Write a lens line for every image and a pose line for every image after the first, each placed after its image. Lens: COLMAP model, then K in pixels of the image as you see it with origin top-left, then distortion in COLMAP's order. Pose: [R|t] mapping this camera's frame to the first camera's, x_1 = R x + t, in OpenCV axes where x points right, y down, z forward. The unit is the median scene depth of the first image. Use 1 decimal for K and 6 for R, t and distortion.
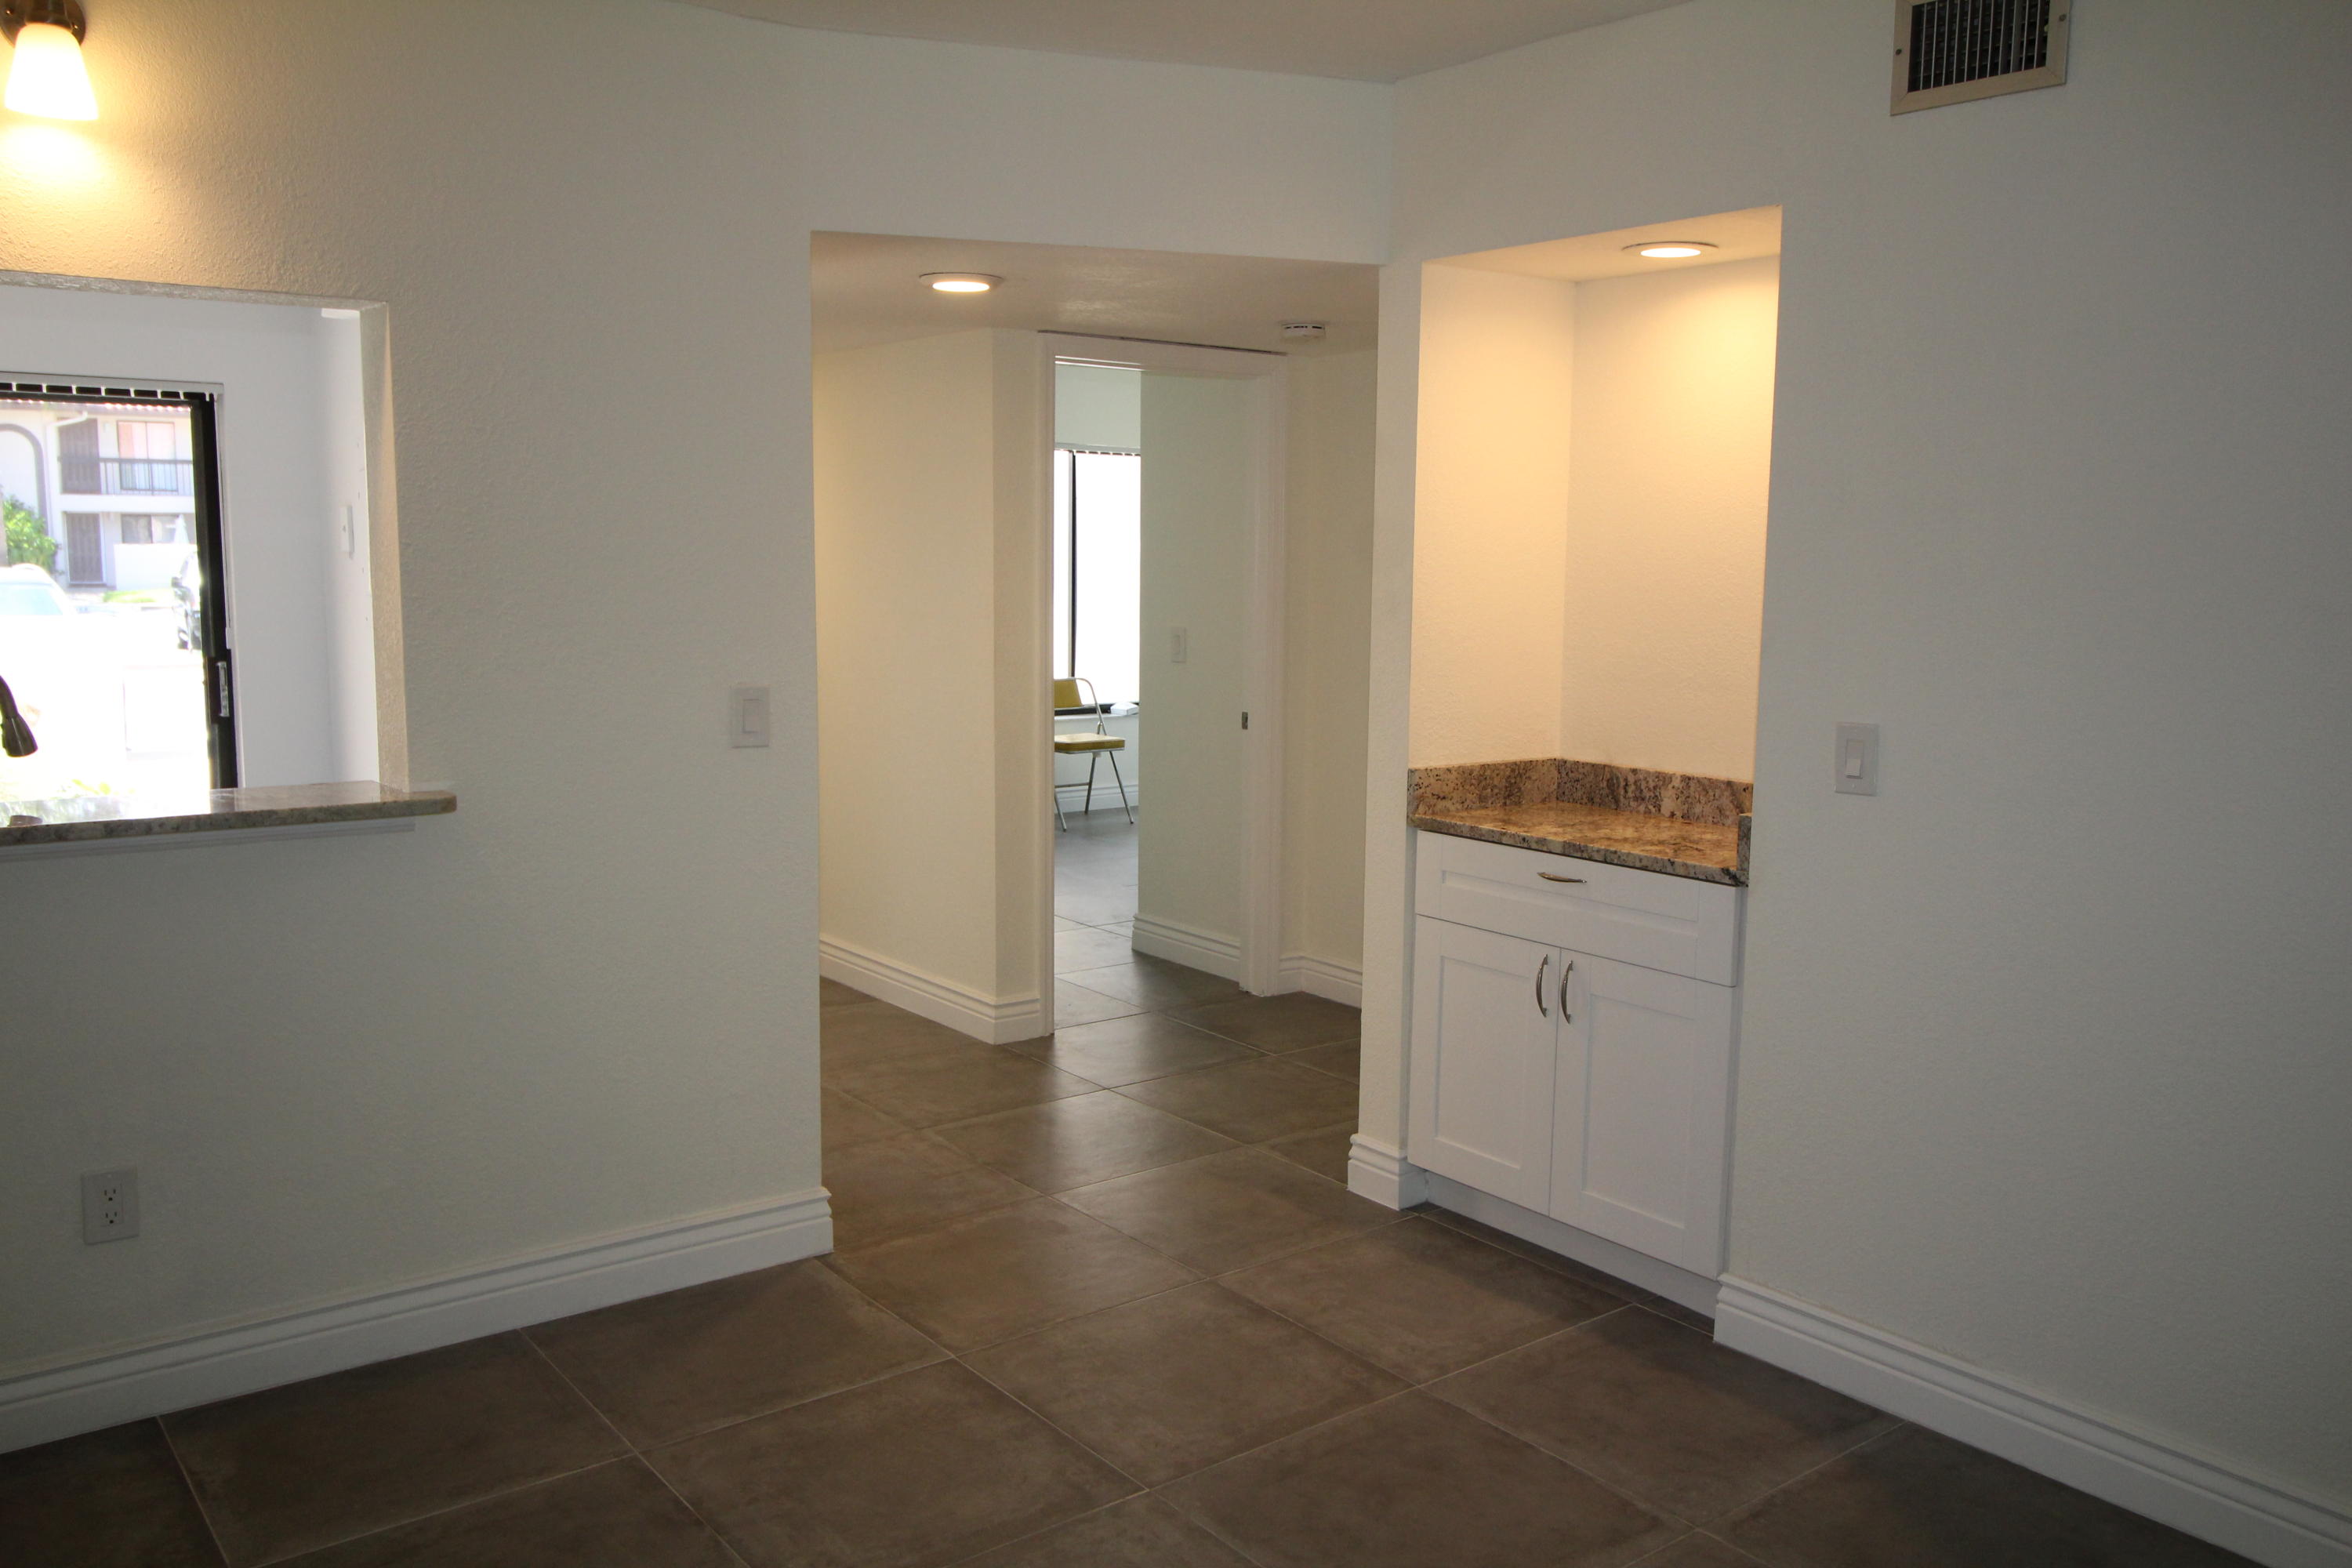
lens RADIAL K [[1858.0, 0, 1184.6], [0, 1858.0, 767.7], [0, 0, 1]] dist [0.015415, -0.005678]
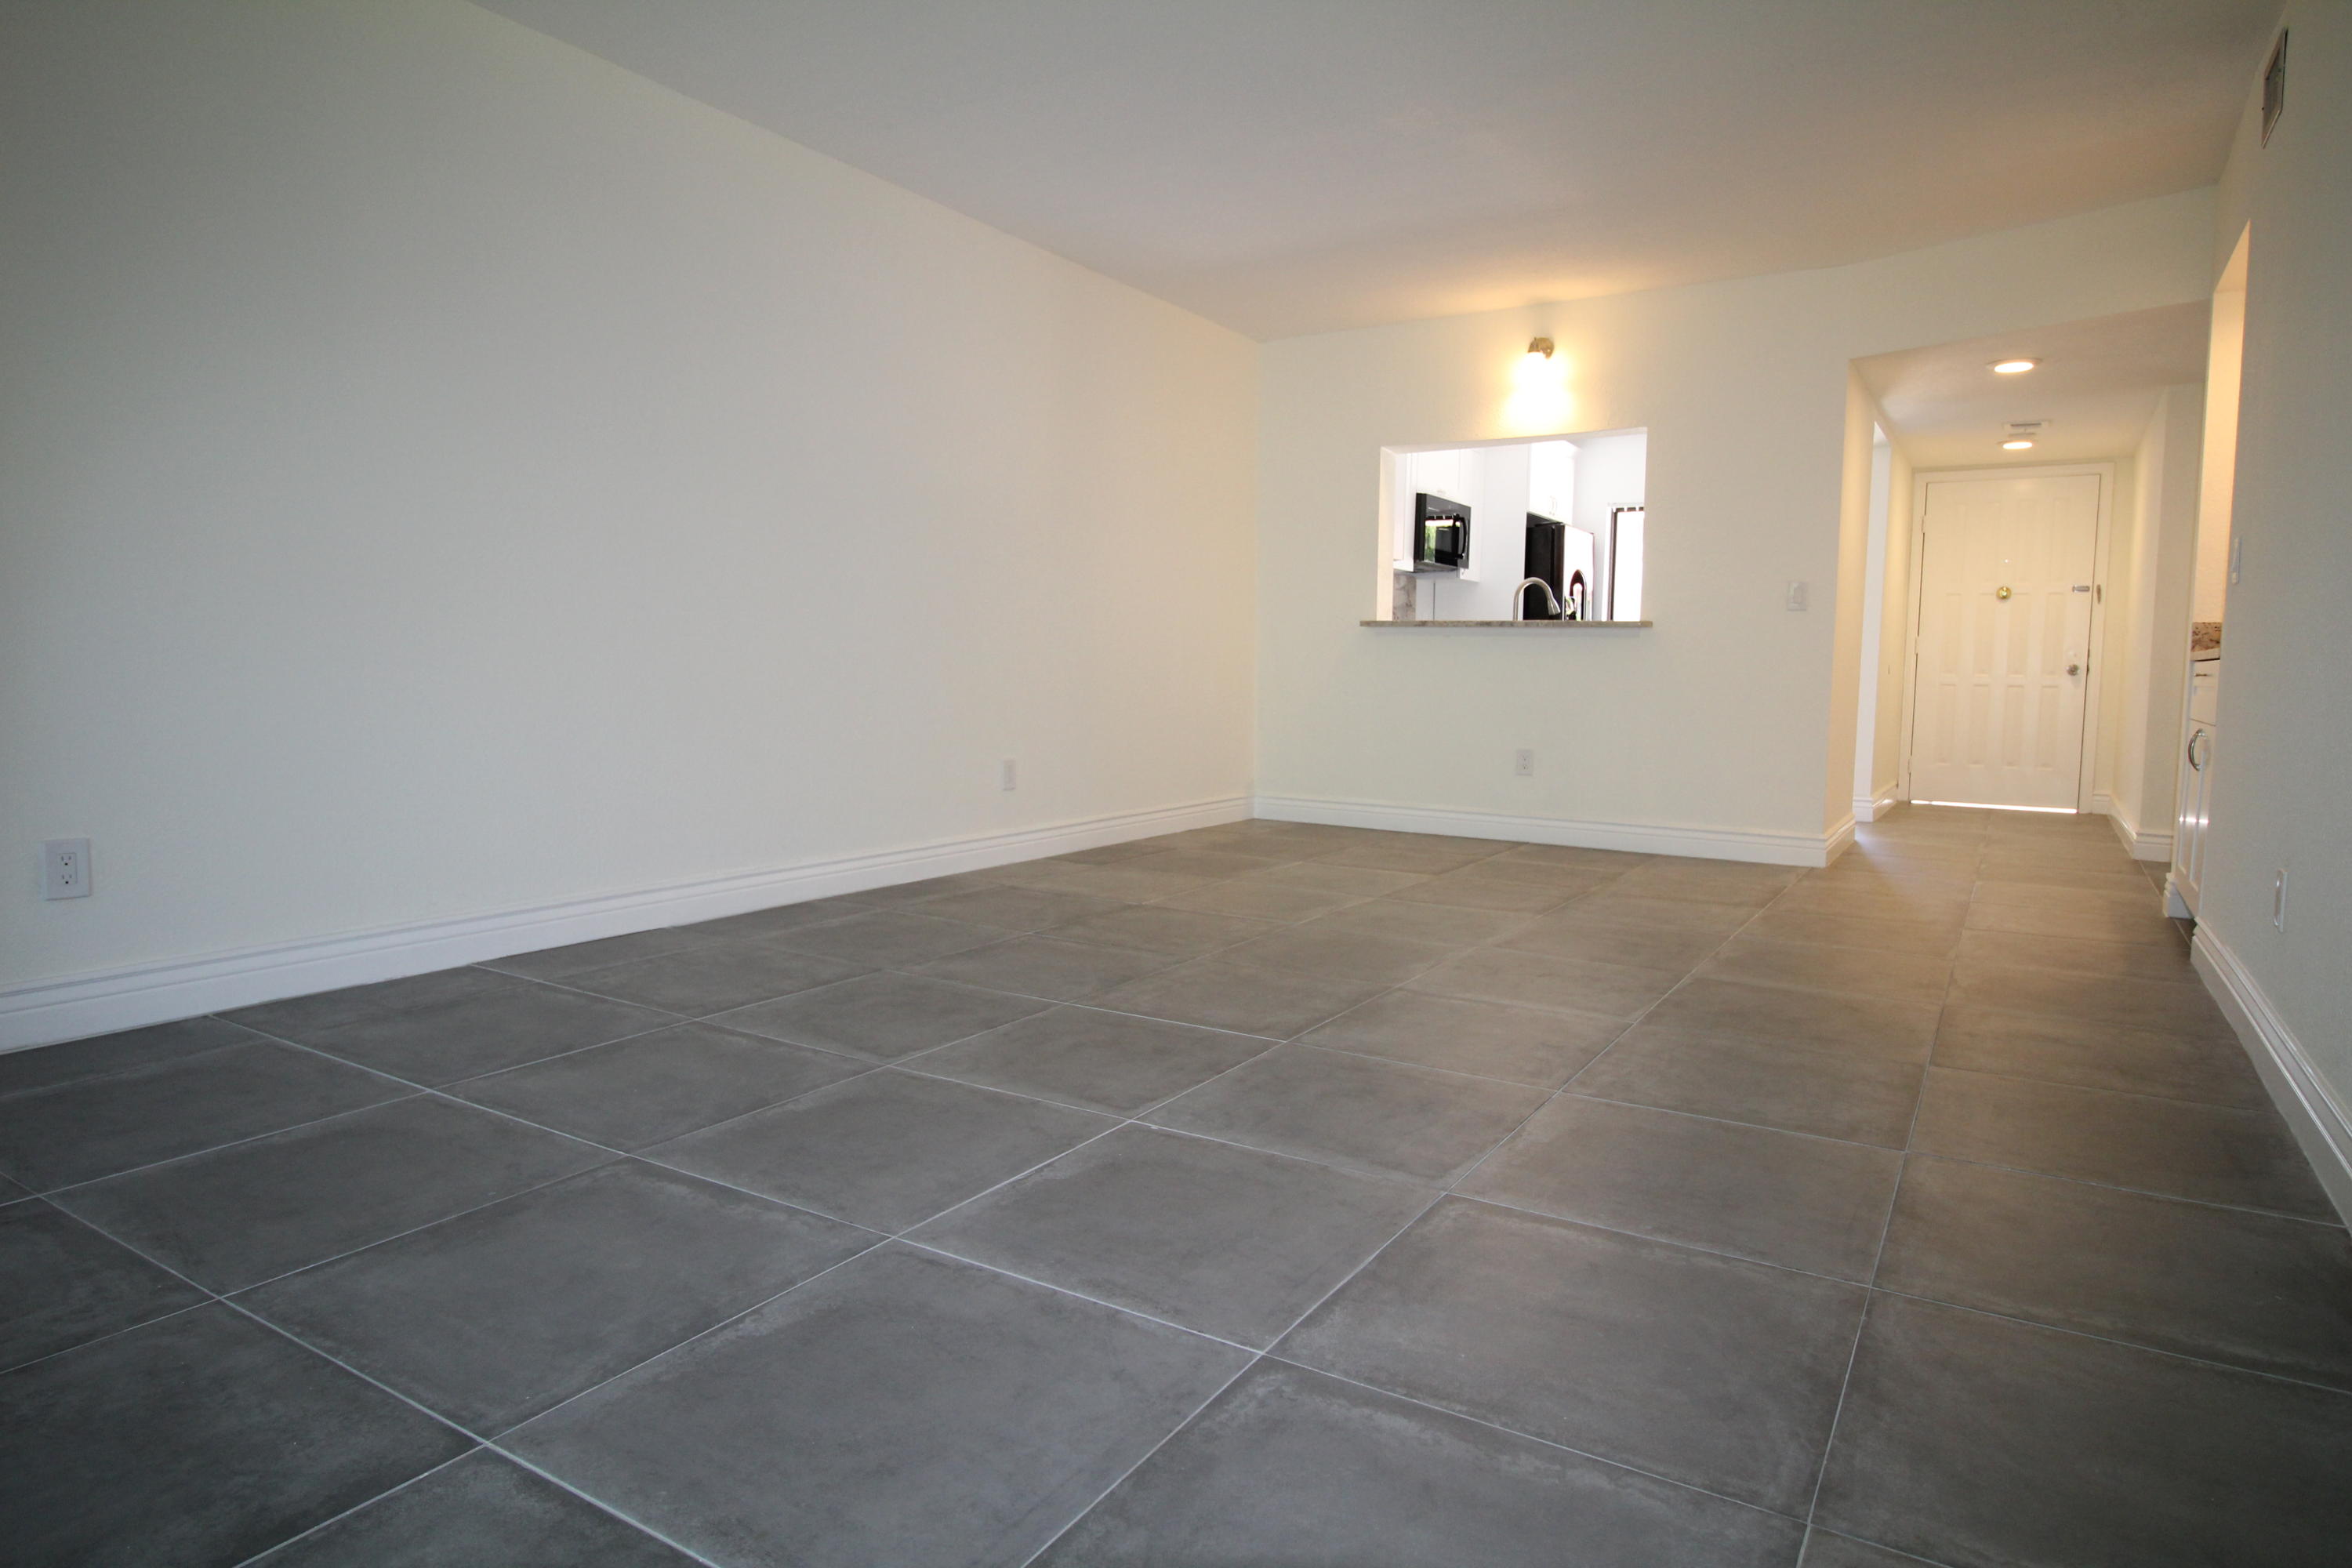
lens RADIAL K [[1334.0, 0, 1176.0], [0, 1334.0, 784.0], [0, 0, 1]] dist [-0.000454, -0.000286]
pose [[0.343800, 0.078383, -0.935766, 0.897961], [-0.121742, 0.991821, 0.038350, 0.199885], [0.931118, 0.100737, 0.350531, -0.156483]]
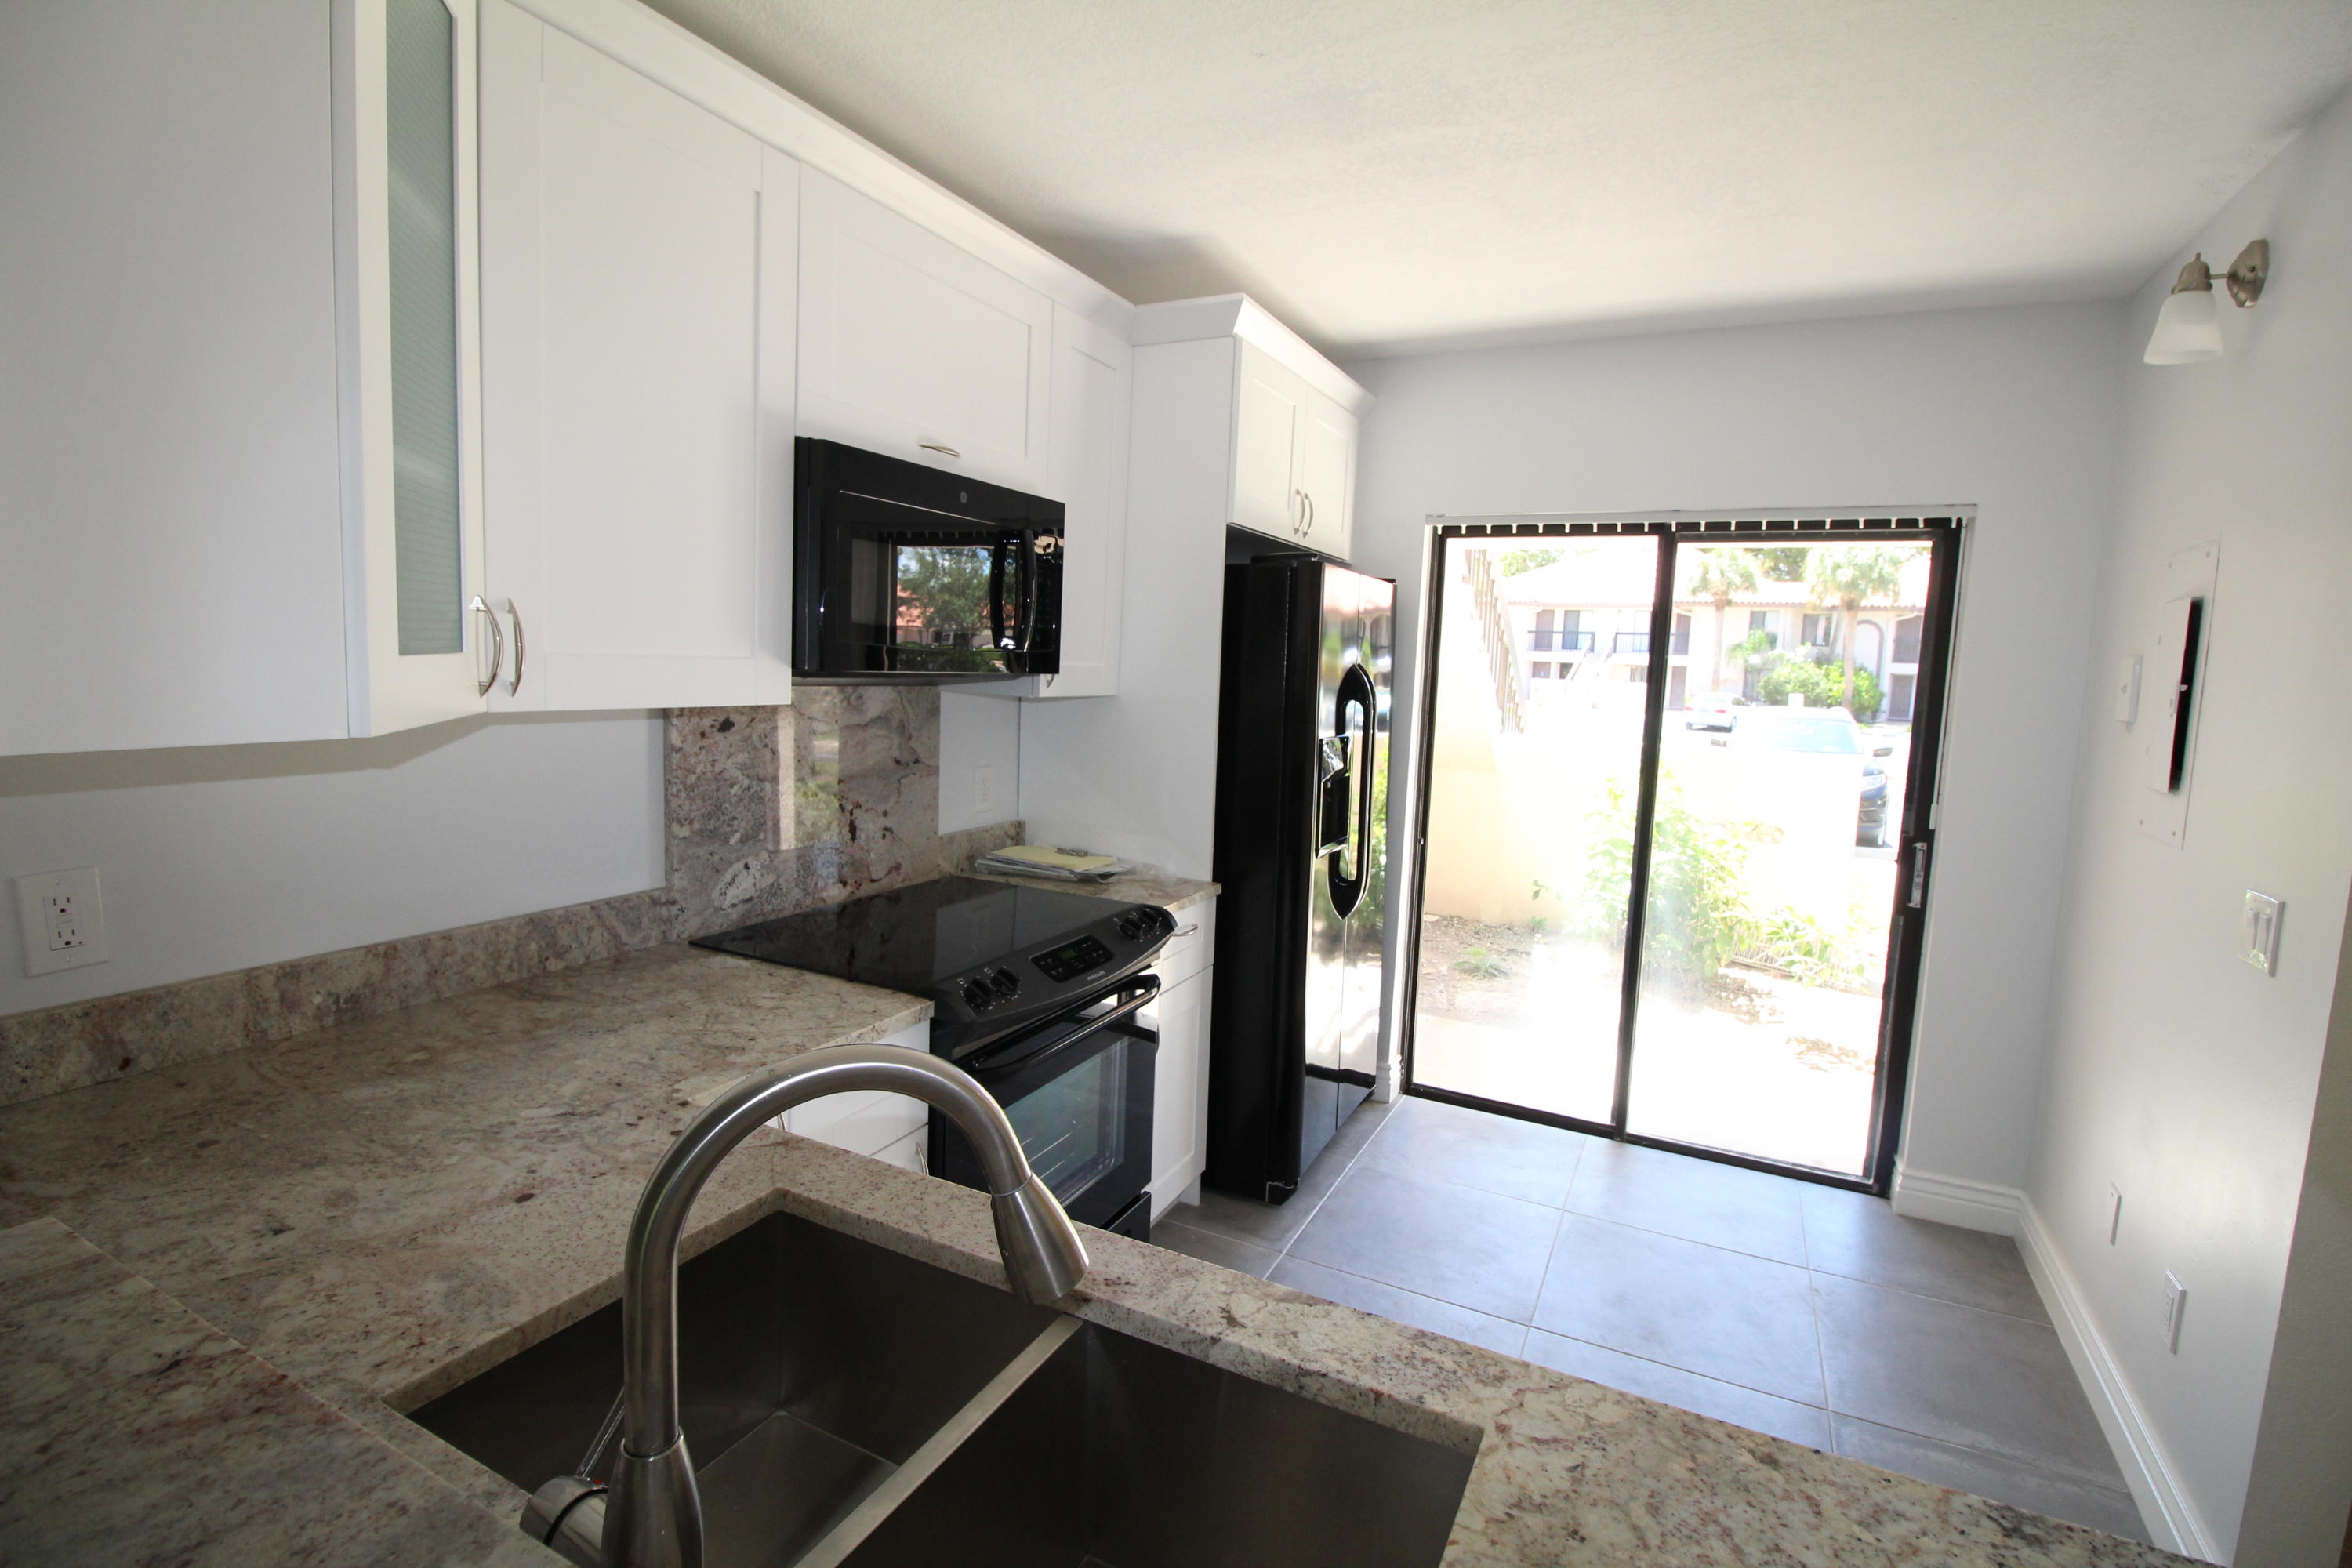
lens RADIAL K [[1093.0, 0, 1192.1], [0, 1093.0, 772.0], [0, 0, 1]] dist [0.000161, -0.013054]
pose [[0.444637, 0.099351, -0.890184, -0.375622], [-0.140090, 0.989313, 0.040441, -0.100899], [0.884688, 0.106724, 0.453803, 0.793202]]
